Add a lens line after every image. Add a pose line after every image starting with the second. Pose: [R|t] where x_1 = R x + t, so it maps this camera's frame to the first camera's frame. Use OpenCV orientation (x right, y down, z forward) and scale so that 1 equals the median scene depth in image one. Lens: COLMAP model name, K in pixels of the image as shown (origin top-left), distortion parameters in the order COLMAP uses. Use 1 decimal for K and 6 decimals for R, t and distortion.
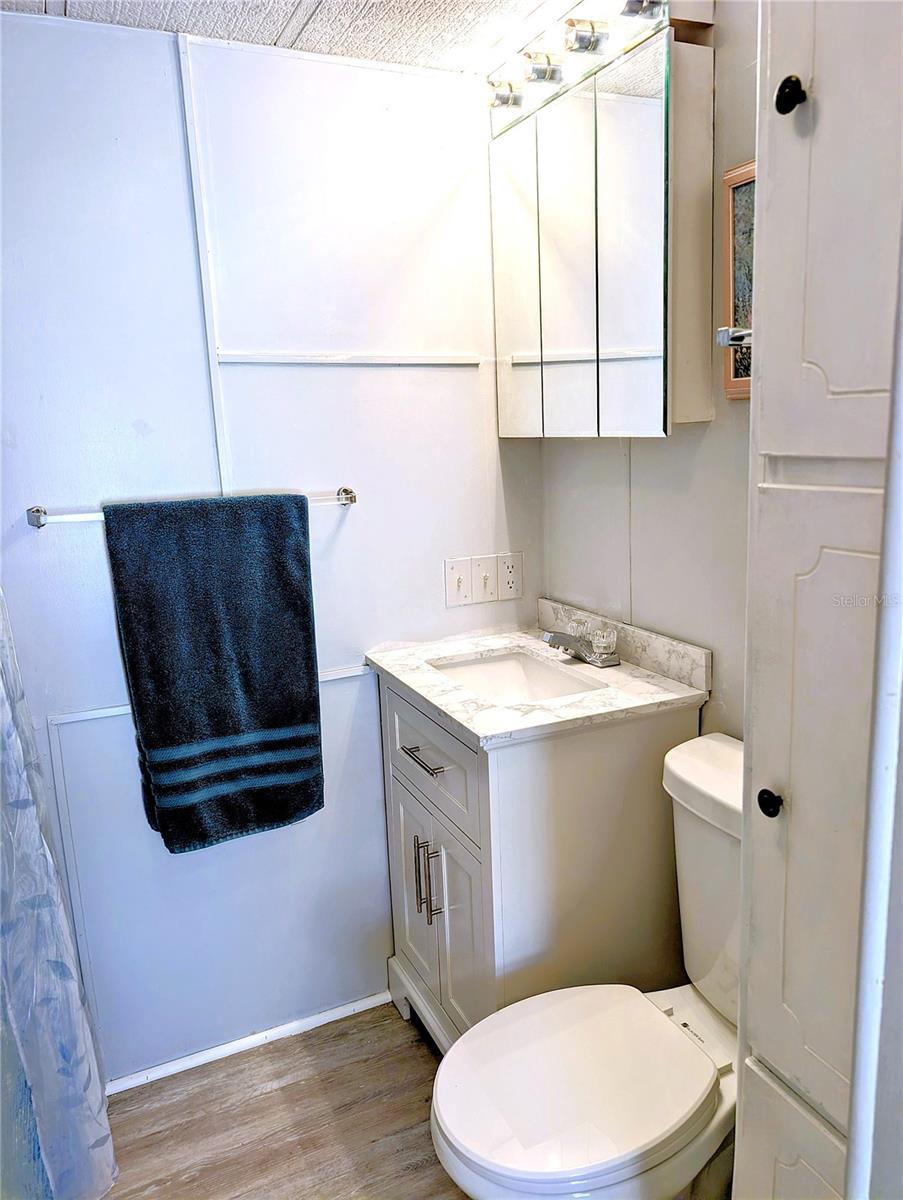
lens RADIAL K [[844.1, 0, 452.6], [0, 844.1, 607.8], [0, 0, 1]] dist [0.015989, -0.021595]
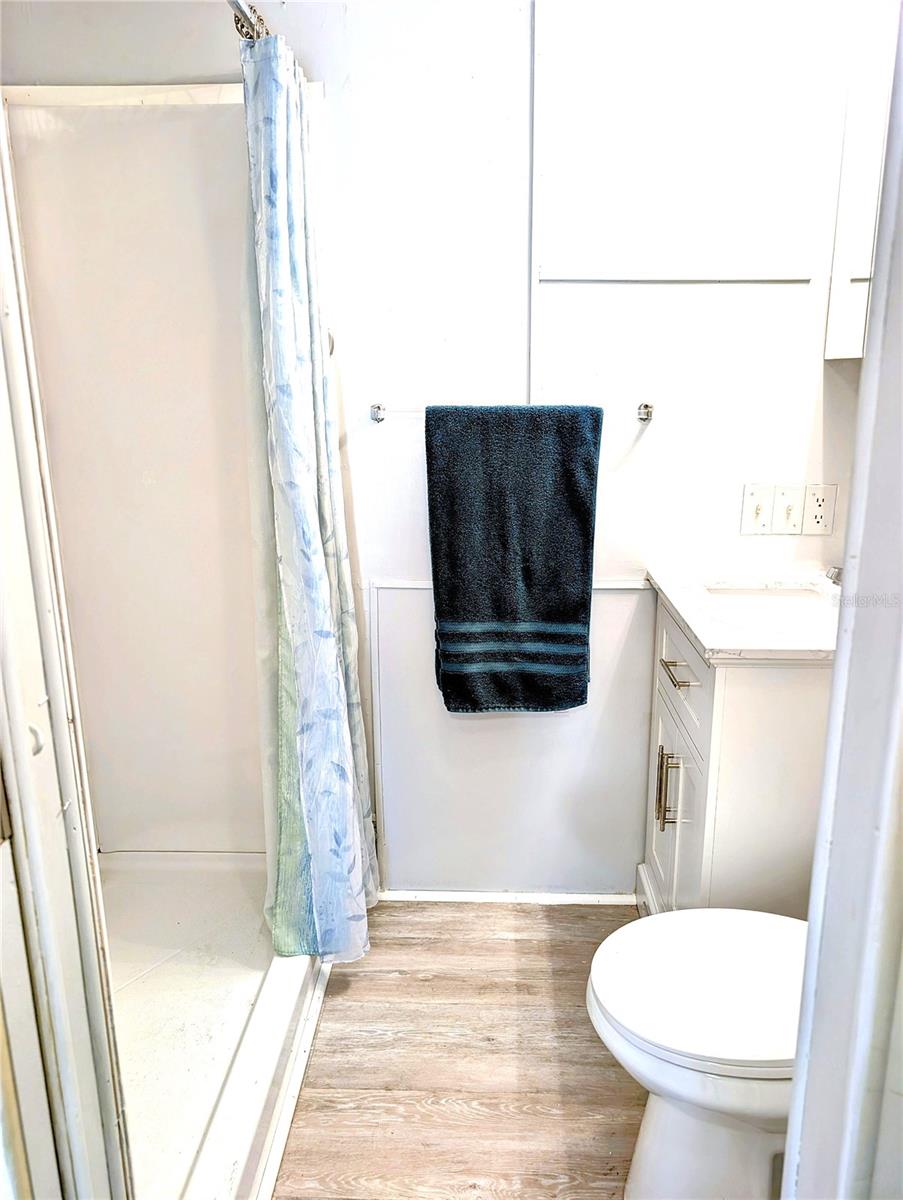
lens RADIAL K [[859.2, 0, 459.1], [0, 859.2, 605.9], [0, 0, 1]] dist [0.016391, -0.010822]
pose [[0.887985, 0.149602, -0.434858, 0.172310], [-0.122511, 0.988390, 0.089862, 0.036630], [0.443253, -0.026521, 0.896004, -0.051596]]
